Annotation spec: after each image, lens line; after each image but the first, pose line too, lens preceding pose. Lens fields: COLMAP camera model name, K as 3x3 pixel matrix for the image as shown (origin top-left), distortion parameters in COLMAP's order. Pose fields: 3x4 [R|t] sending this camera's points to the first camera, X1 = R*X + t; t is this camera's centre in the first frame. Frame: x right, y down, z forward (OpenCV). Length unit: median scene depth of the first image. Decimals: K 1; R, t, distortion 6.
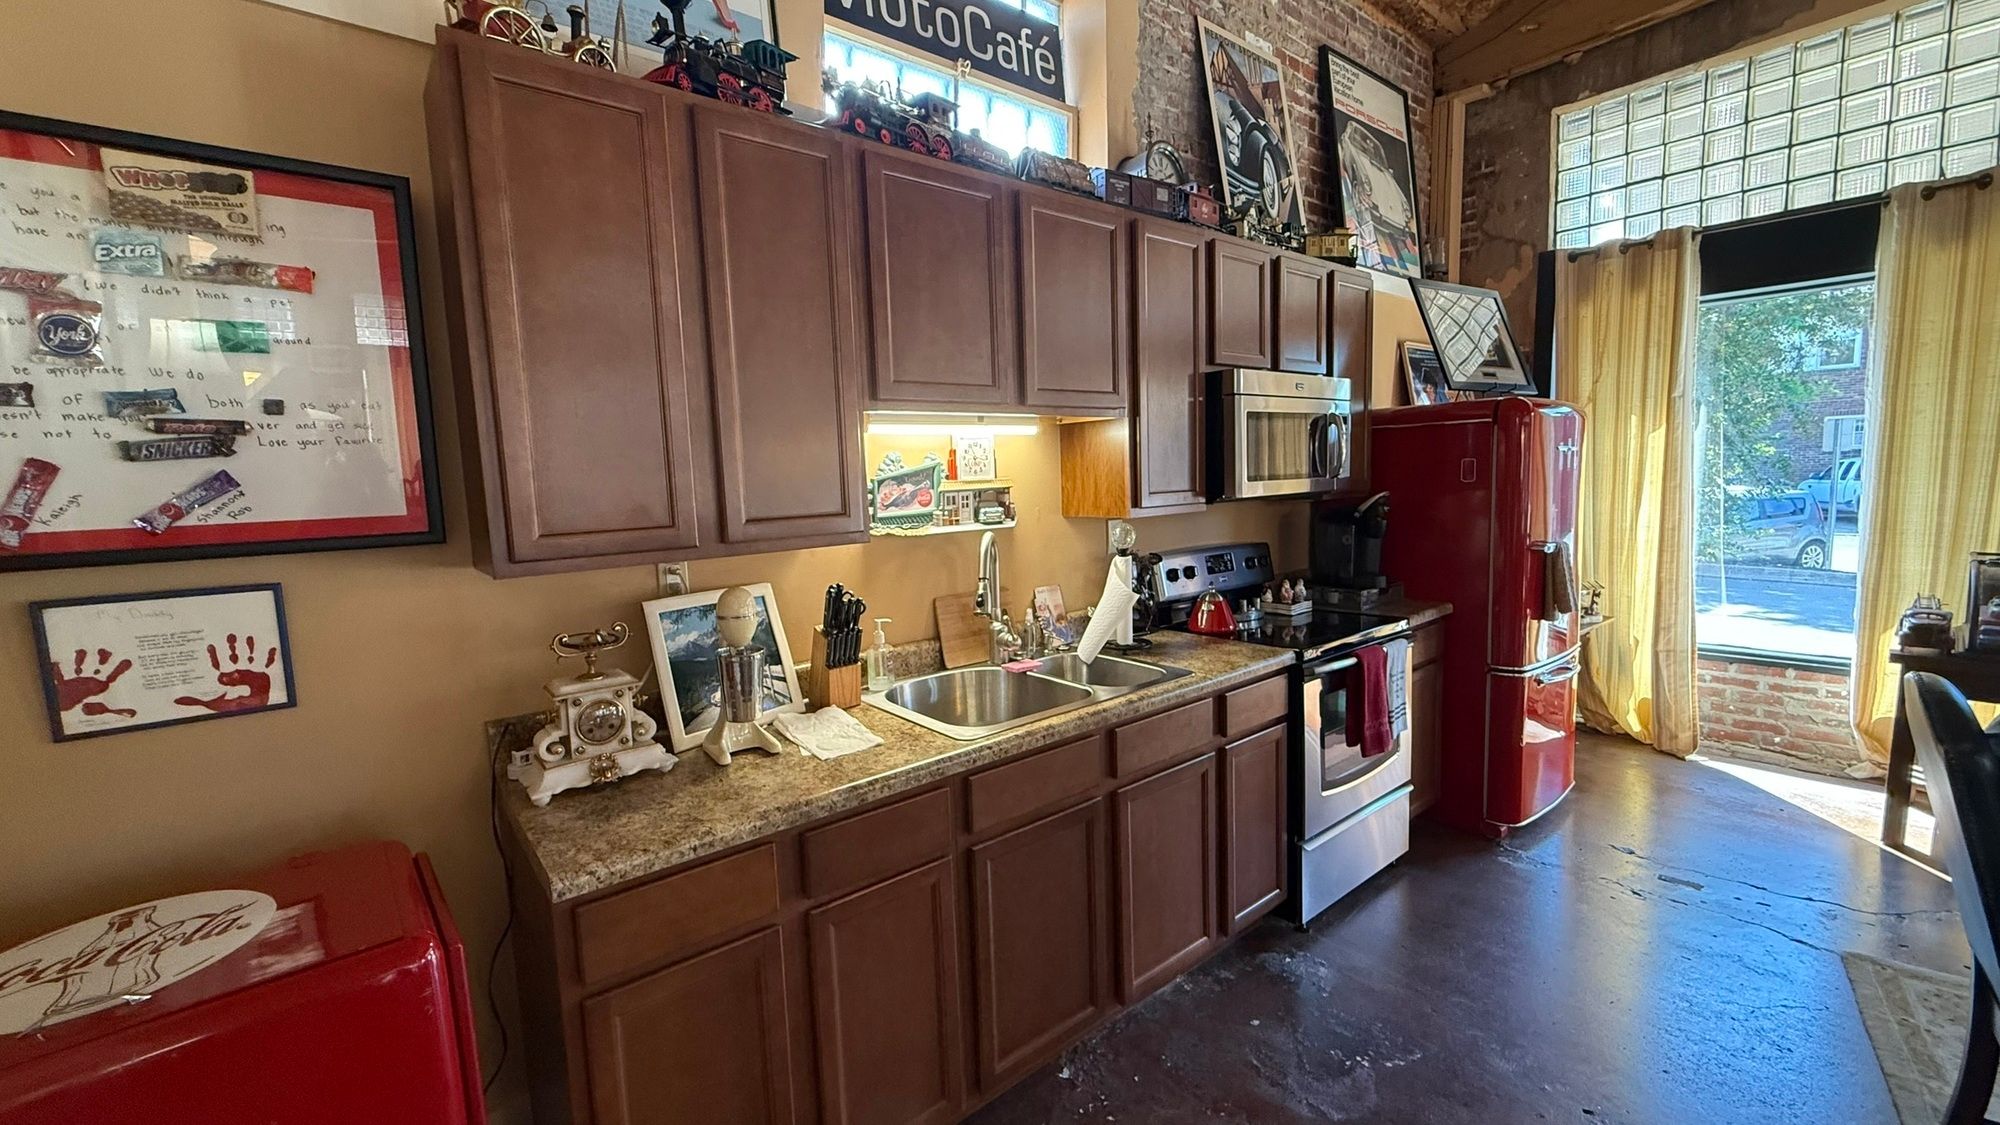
lens RADIAL K [[794.7, 0, 998.1], [0, 794.7, 558.5], [0, 0, 1]] dist [0.000832, -0.000107]
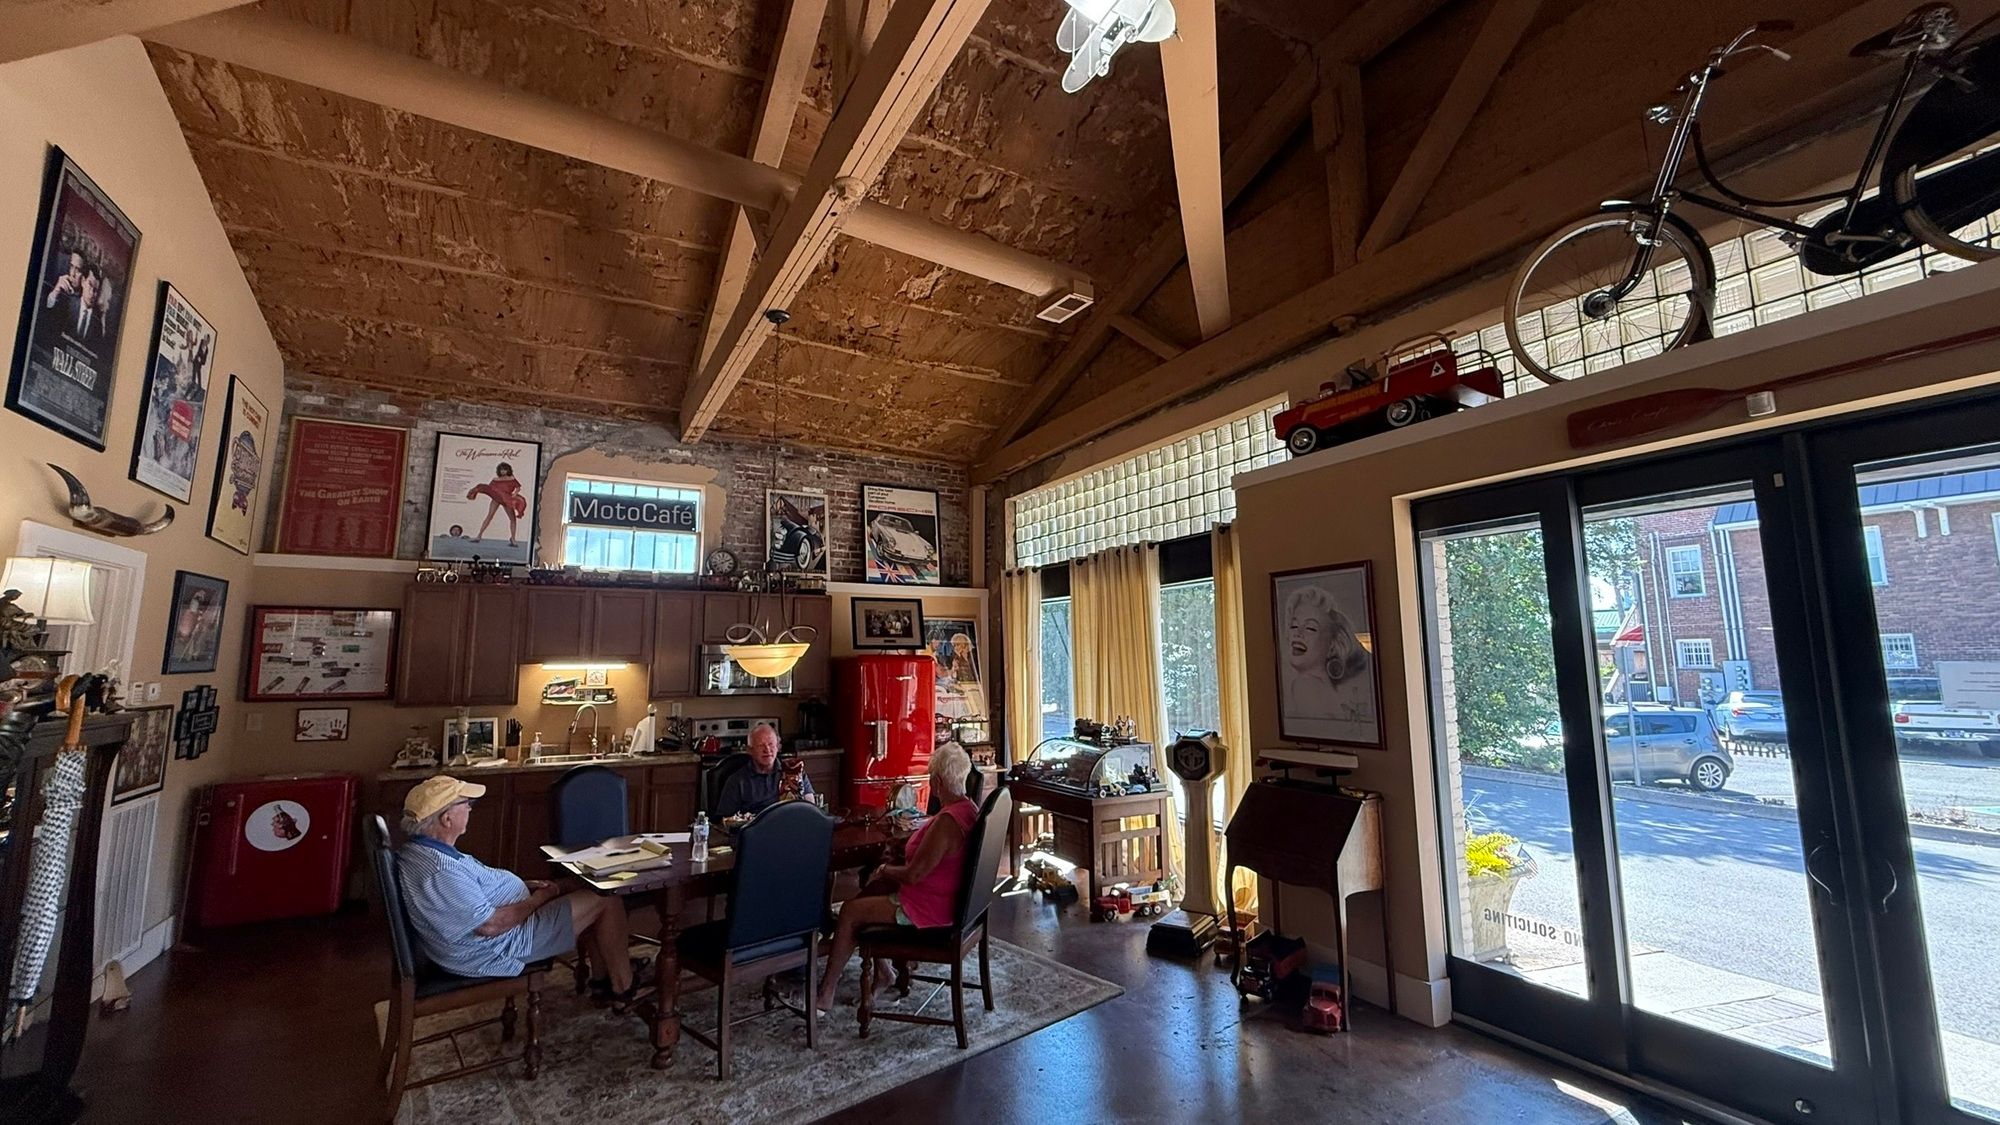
lens RADIAL K [[794.7, 0, 999.0], [0, 794.7, 569.9], [0, 0, 1]] dist [0.000832, -0.000107]
pose [[0.982231, -0.000126, -0.187676, 1.779062], [-0.042634, 0.973705, -0.223788, 0.064246], [0.182770, 0.227813, 0.956398, -1.392067]]
